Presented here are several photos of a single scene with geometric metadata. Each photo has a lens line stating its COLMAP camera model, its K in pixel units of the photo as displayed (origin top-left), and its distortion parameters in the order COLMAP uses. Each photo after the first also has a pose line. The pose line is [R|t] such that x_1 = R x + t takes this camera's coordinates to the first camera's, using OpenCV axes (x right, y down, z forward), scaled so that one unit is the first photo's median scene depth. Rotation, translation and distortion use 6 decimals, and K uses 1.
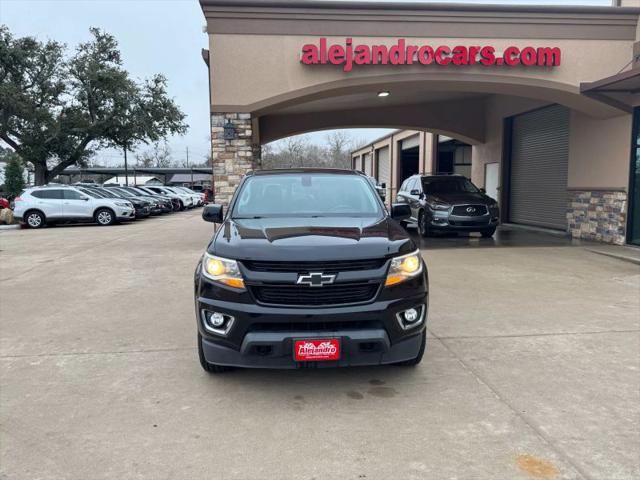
lens RADIAL K [[526.0, 0, 319.9], [0, 526.0, 243.9], [0, 0, 1]] dist [0.096521, -0.166042]
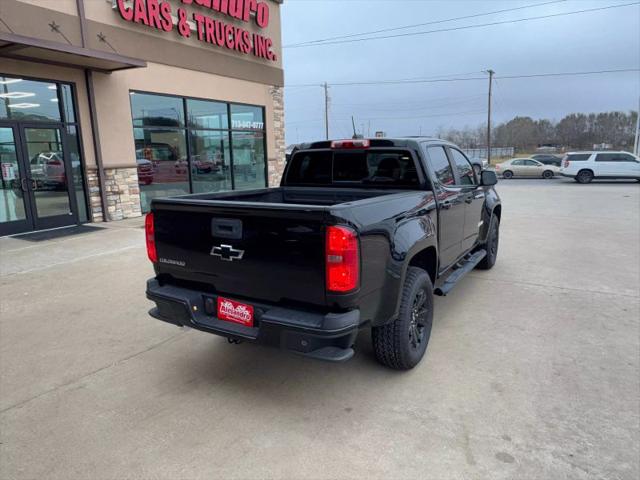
lens RADIAL K [[445.6, 0, 320.0], [0, 445.6, 240.0], [0, 0, 1]] dist [0.003150, -0.001302]
pose [[-0.824327, -0.082822, 0.560023, -0.492416], [0.090771, 0.957105, 0.275157, -0.251294], [-0.558790, 0.277653, -0.781449, 2.156305]]
